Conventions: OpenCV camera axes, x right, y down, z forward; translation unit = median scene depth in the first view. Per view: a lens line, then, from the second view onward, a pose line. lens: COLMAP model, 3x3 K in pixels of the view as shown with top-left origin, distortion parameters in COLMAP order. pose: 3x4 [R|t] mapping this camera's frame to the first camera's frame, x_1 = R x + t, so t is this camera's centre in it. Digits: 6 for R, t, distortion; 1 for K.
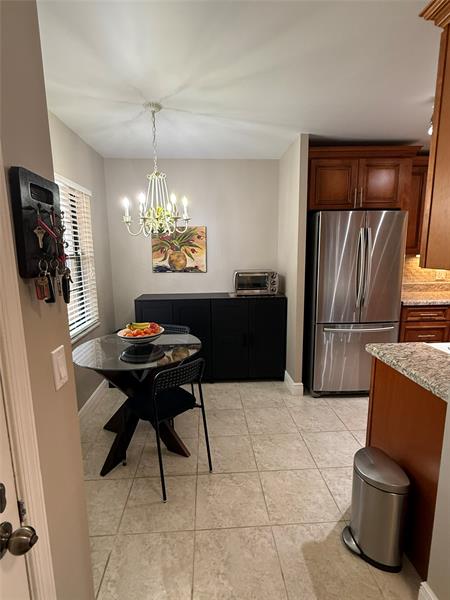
lens RADIAL K [[306.7, 0, 225.0], [0, 306.7, 300.0], [0, 0, 1]] dist [0.000340, -0.000085]
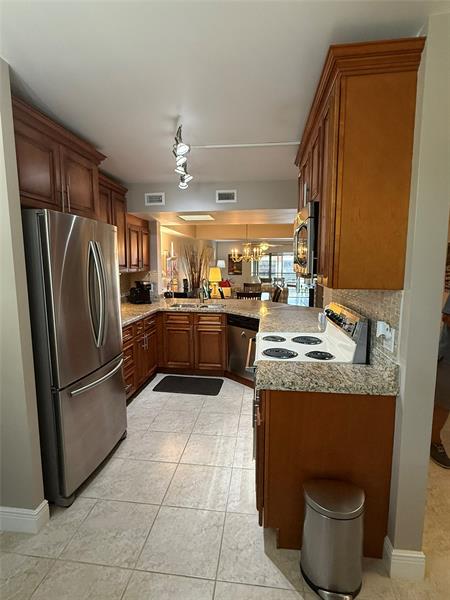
lens RADIAL K [[306.7, 0, 225.0], [0, 306.7, 300.0], [0, 0, 1]] dist [0.000340, -0.000085]
pose [[0.187742, -0.106357, 0.976443, -0.224406], [0.159406, 0.984240, 0.076557, -0.096952], [-0.969197, 0.141278, 0.201737, 0.535953]]
